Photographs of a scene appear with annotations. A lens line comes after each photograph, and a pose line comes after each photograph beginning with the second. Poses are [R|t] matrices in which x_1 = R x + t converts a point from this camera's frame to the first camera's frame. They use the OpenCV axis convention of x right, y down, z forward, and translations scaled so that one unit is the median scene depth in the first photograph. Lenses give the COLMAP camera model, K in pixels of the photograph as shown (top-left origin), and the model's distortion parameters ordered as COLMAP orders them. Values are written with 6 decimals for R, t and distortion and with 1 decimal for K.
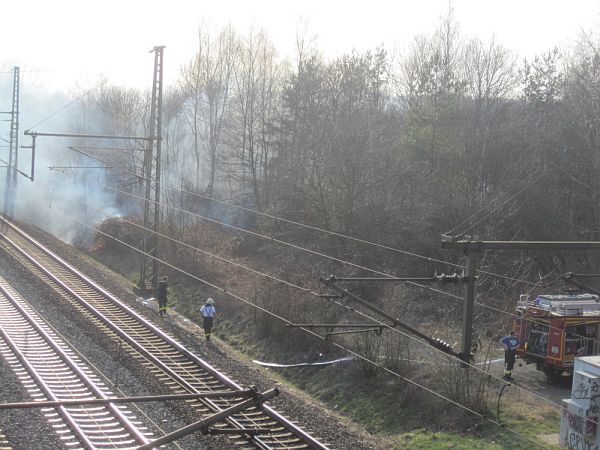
lens RADIAL K [[1197.7, 0, 298.3], [0, 1197.7, 223.6], [0, 0, 1]] dist [-0.129569, 0.000000]
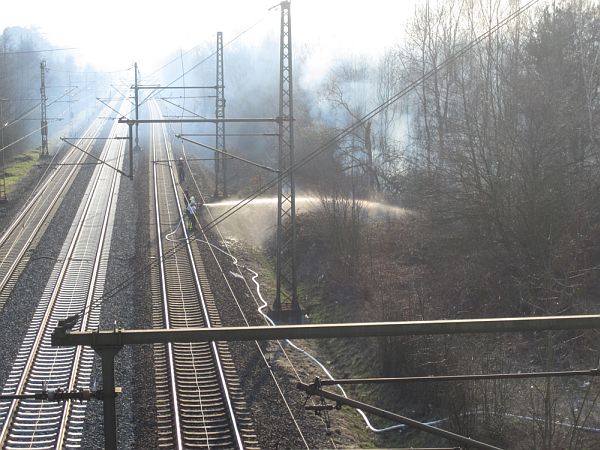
lens RADIAL K [[1393.2, 0, 301.1], [0, 1393.2, 222.5], [0, 0, 1]] dist [-0.101826, 0.000000]
pose [[0.961209, -0.027499, -0.274445, 0.139492], [0.032235, 0.999399, 0.012758, -0.014752], [0.273929, -0.021109, 0.961518, 0.120770]]
